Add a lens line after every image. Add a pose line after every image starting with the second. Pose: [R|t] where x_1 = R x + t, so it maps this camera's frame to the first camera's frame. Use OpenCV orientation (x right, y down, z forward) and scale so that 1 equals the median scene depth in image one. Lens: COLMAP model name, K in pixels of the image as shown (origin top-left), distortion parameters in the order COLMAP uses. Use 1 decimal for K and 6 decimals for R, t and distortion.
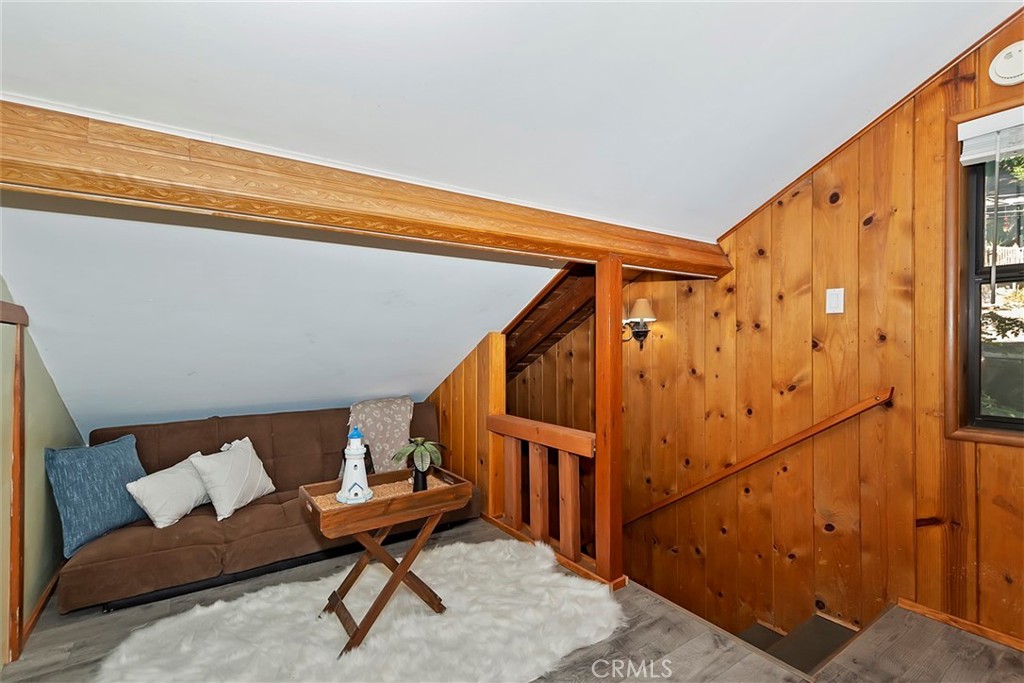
lens RADIAL K [[450.3, 0, 509.7], [0, 450.3, 348.3], [0, 0, 1]] dist [-0.001205, -0.000524]
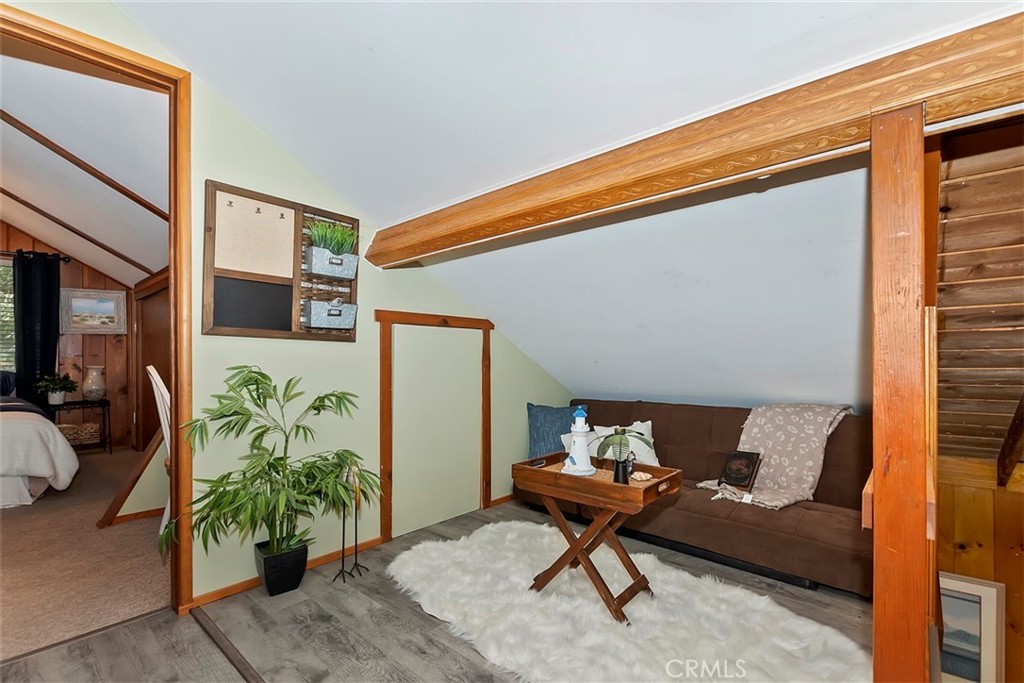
lens RADIAL K [[450.3, 0, 521.8], [0, 450.3, 356.1], [0, 0, 1]] dist [-0.001205, -0.000524]
pose [[0.269054, -0.003865, -0.963117, 0.644826], [-0.003491, 0.999981, -0.004988, 0.058088], [0.963119, 0.004705, 0.269036, 0.551838]]
